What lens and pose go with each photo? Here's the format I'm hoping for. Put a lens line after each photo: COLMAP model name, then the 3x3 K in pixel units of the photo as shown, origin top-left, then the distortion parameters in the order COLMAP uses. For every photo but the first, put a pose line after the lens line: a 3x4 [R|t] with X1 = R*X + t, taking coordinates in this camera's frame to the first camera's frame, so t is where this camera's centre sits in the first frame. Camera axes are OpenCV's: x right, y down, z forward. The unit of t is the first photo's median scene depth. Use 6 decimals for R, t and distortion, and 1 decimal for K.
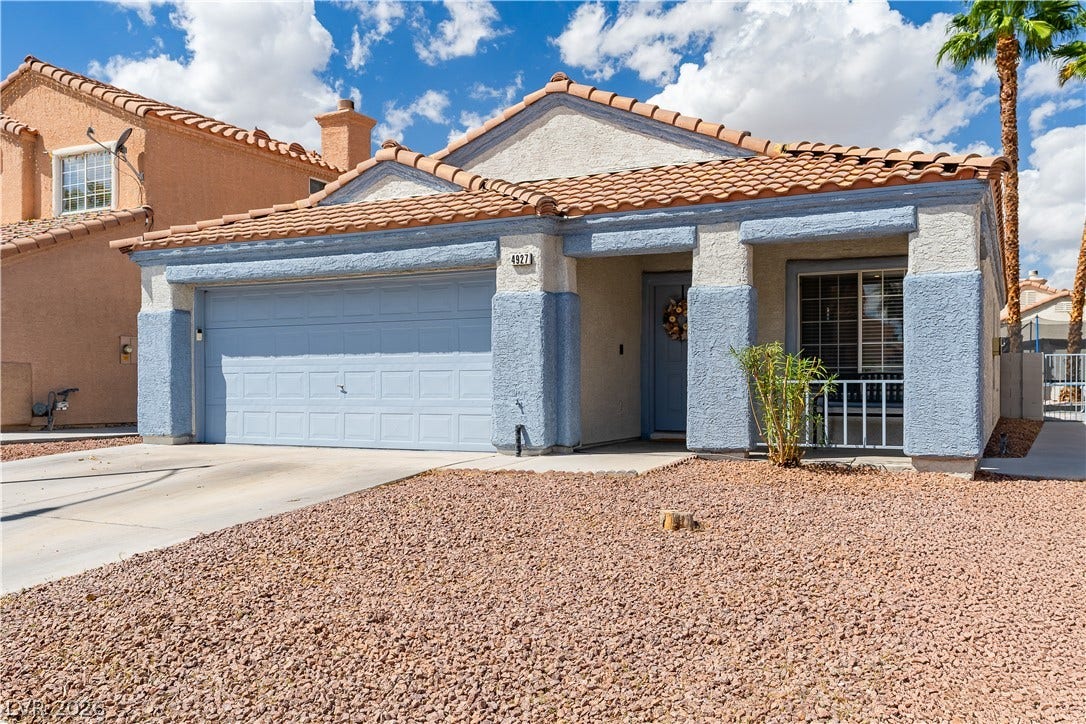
lens RADIAL K [[896.9, 0, 544.5], [0, 896.9, 364.0], [0, 0, 1]] dist [0.059113, 0.000754]
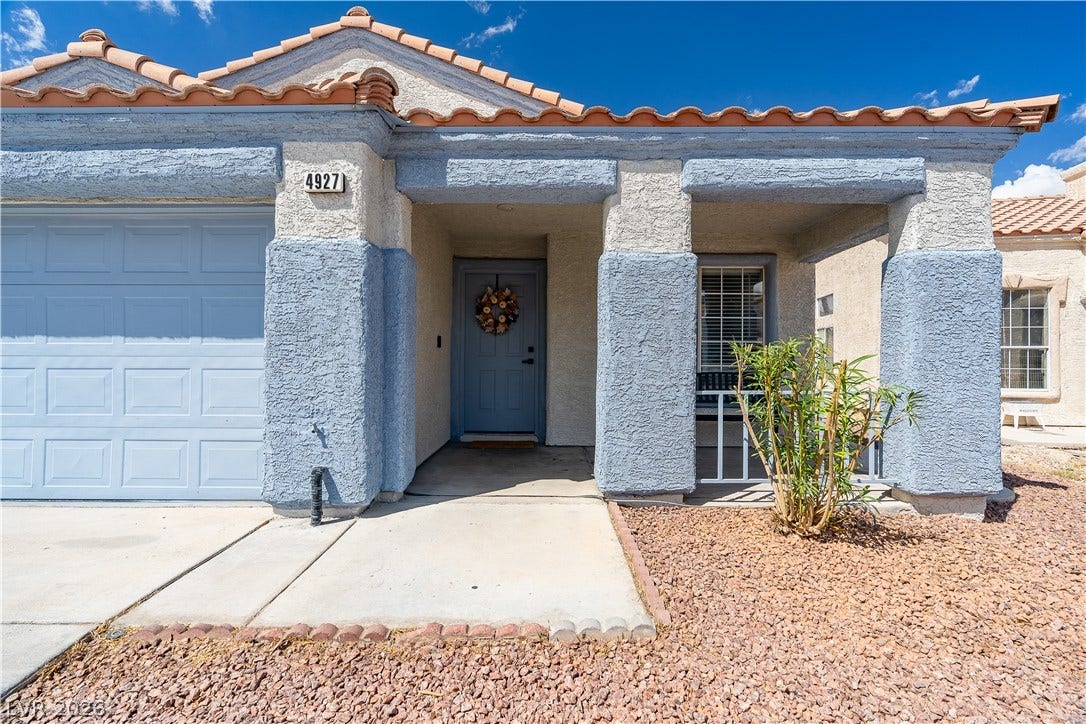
lens RADIAL K [[491.2, 0, 539.9], [0, 491.2, 357.4], [0, 0, 1]] dist [-0.004537, 0.001128]
pose [[0.891990, 0.010999, 0.451921, -0.044212], [-0.015586, 0.999858, 0.006429, -0.006991], [-0.451786, -0.012778, 0.892035, 0.651788]]
